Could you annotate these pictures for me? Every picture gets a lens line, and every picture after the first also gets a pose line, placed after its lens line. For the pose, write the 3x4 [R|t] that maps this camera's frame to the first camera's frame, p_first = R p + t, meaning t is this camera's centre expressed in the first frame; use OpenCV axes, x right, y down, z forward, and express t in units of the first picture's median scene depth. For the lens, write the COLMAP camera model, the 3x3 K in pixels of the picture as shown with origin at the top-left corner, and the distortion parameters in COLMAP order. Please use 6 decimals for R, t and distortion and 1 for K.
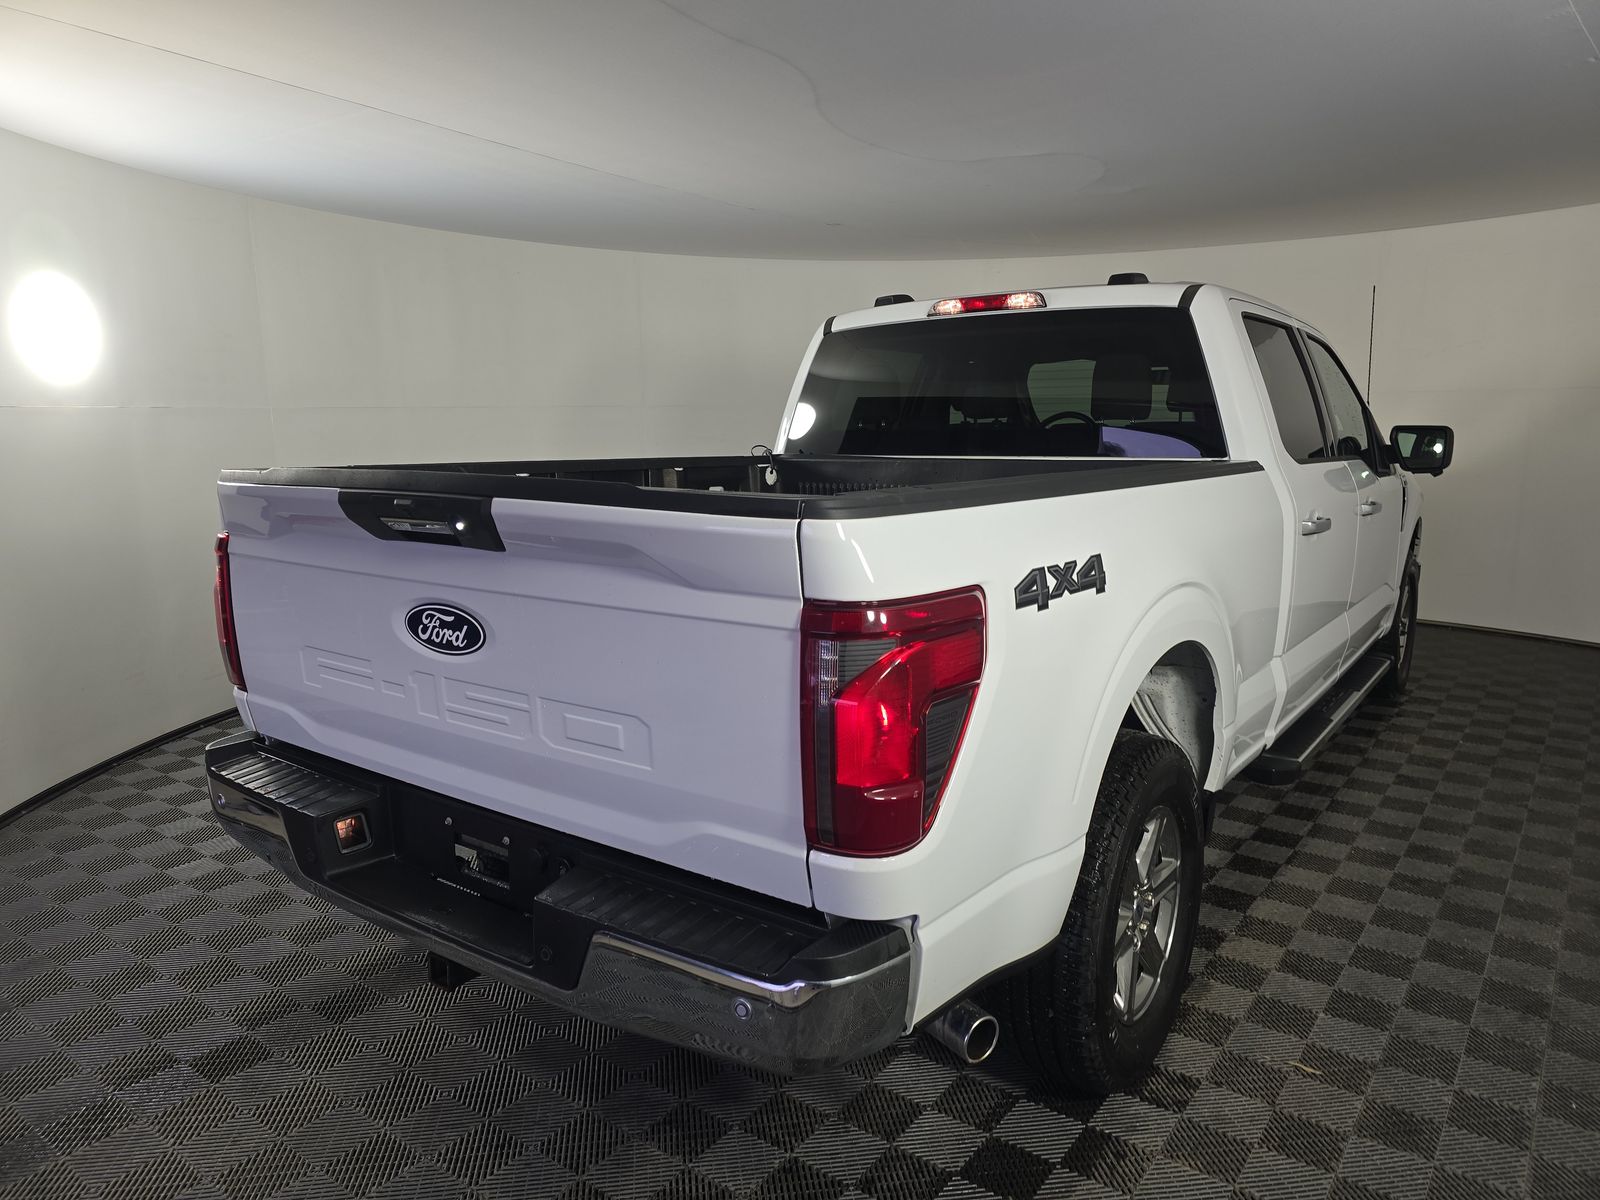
lens RADIAL K [[1073.7, 0, 798.0], [0, 1073.7, 612.8], [0, 0, 1]] dist [0.065300, -0.000214]
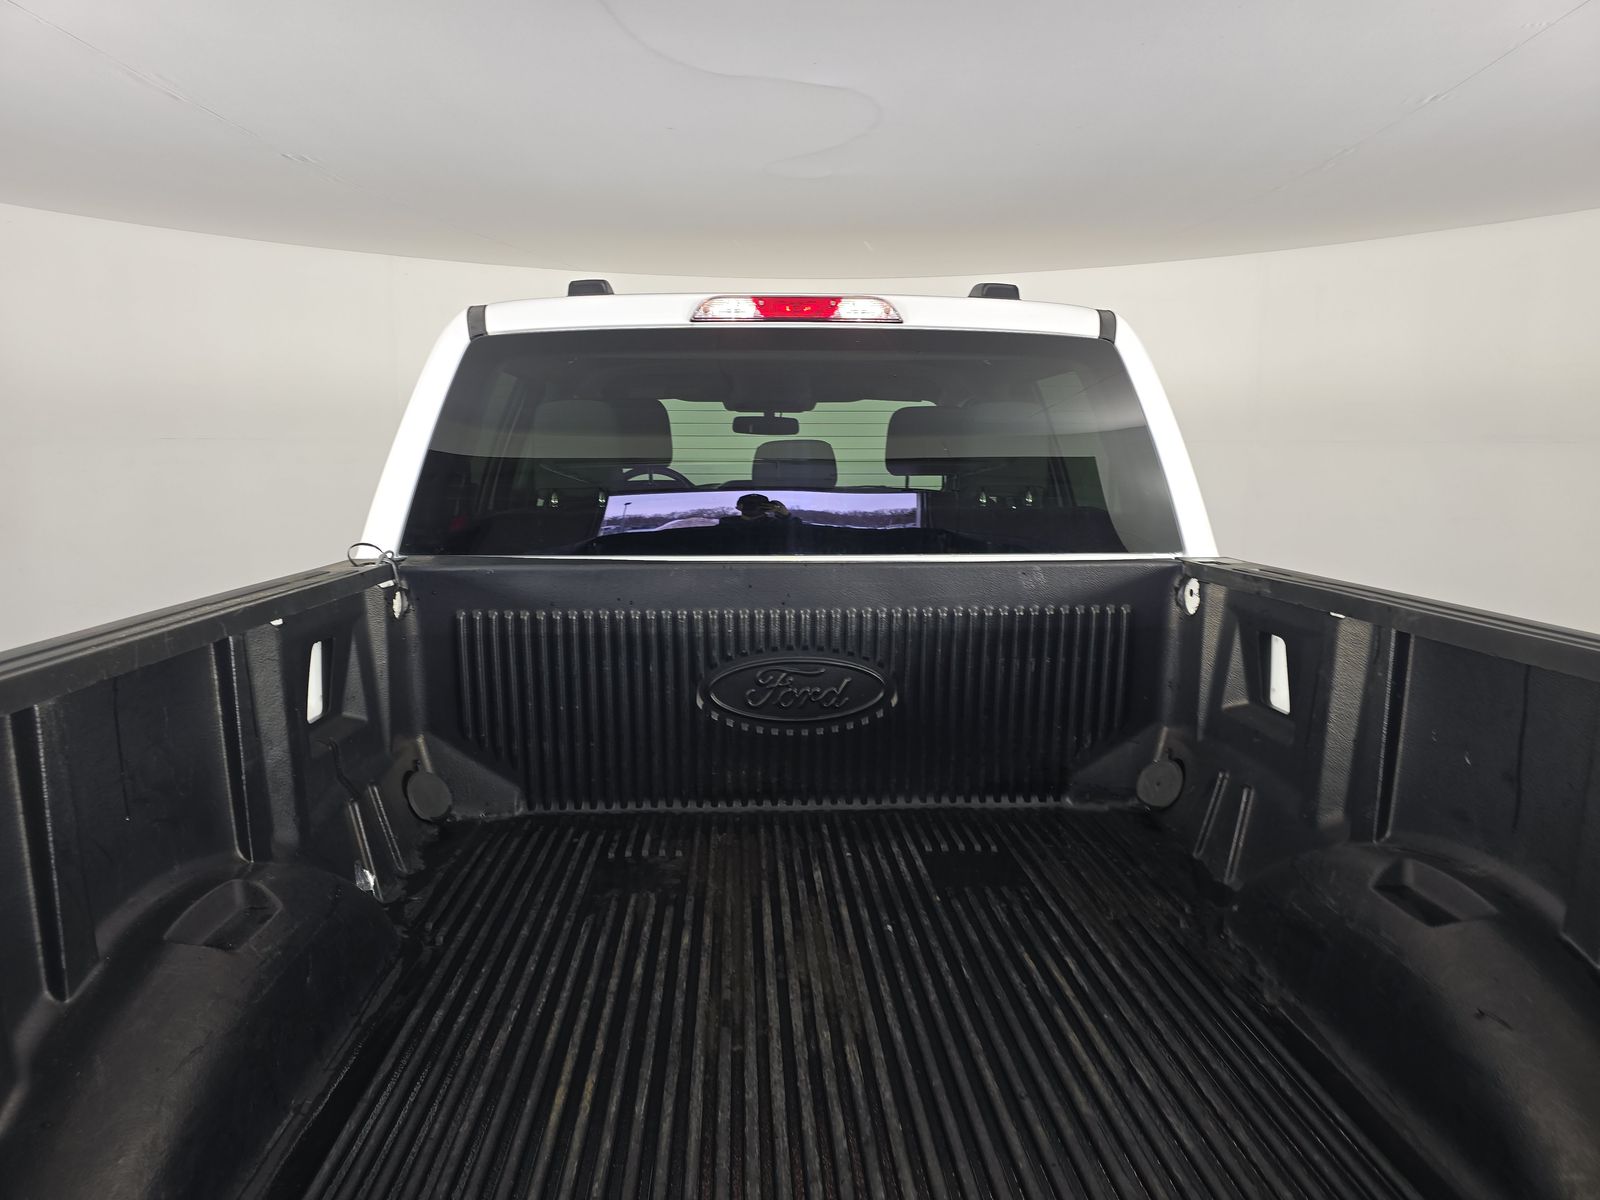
lens RADIAL K [[1069.7, 0, 800.0], [0, 1069.7, 600.0], [0, 0, 1]] dist [0.030810, -0.022695]
pose [[0.774168, -0.076779, 0.628306, -0.378405], [0.099973, 0.994989, -0.001594, -0.208735], [-0.625035, 0.064048, 0.777965, 0.926801]]
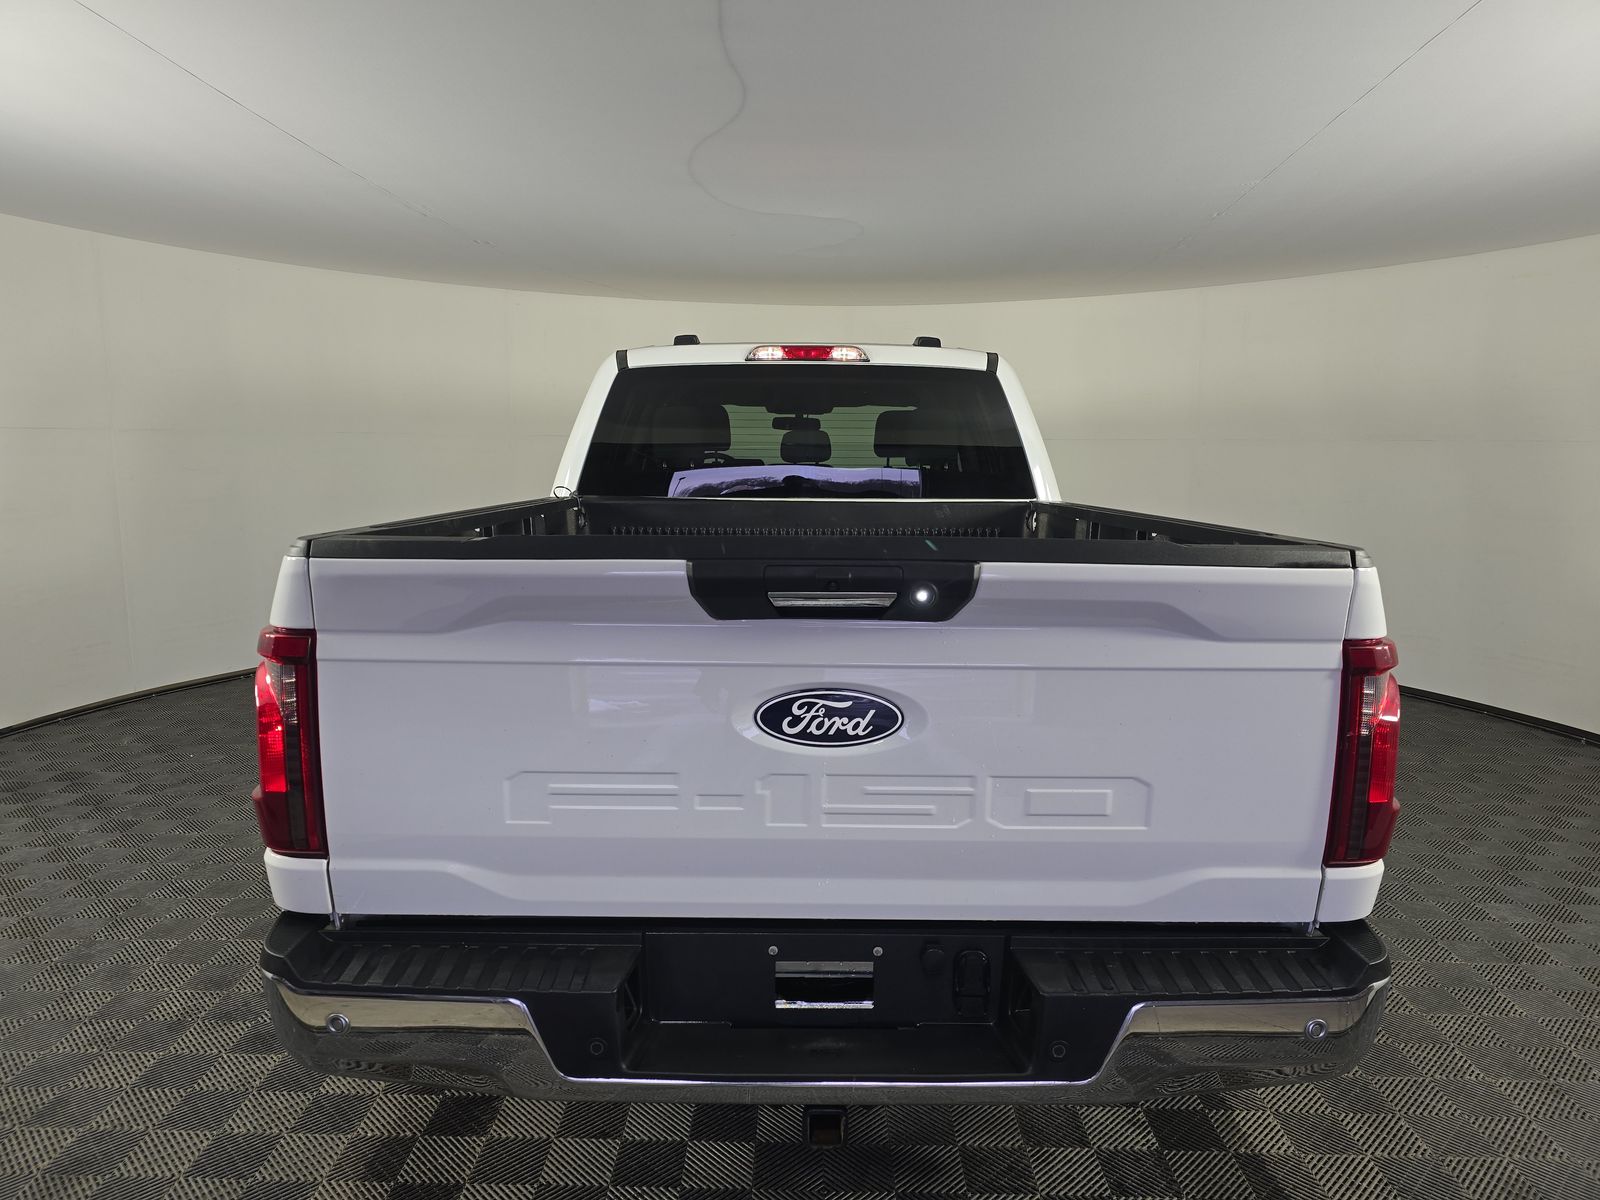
lens RADIAL K [[1069.7, 0, 800.0], [0, 1069.7, 600.0], [0, 0, 1]] dist [0.030810, -0.022695]
pose [[0.800029, -0.065155, 0.596413, -0.805009], [0.087289, 0.996149, -0.008266, -0.069092], [-0.593578, 0.058673, 0.802635, 0.320291]]
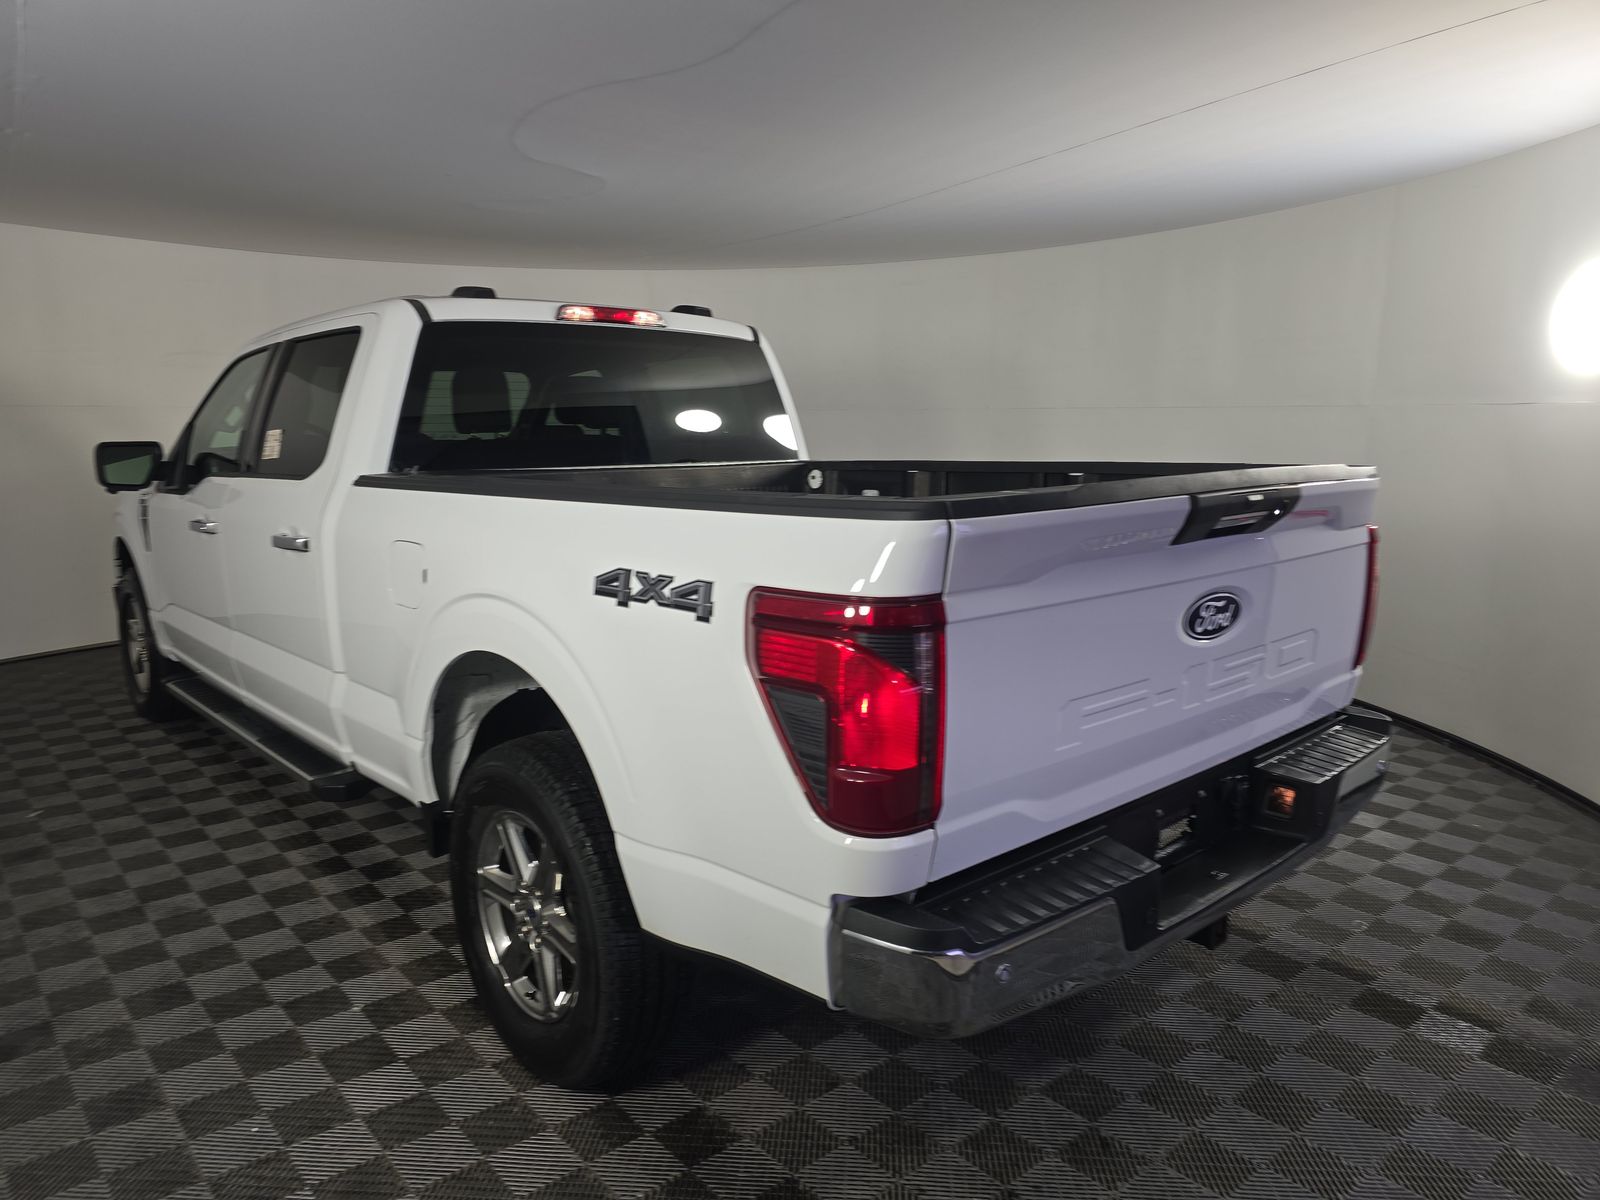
lens RADIAL K [[1069.7, 0, 800.0], [0, 1069.7, 600.0], [0, 0, 1]] dist [0.030810, -0.022695]
pose [[0.197173, -0.145534, 0.969506, -1.398749], [0.169221, 0.979129, 0.112564, -0.185344], [-0.965654, 0.141866, 0.217685, 1.116100]]
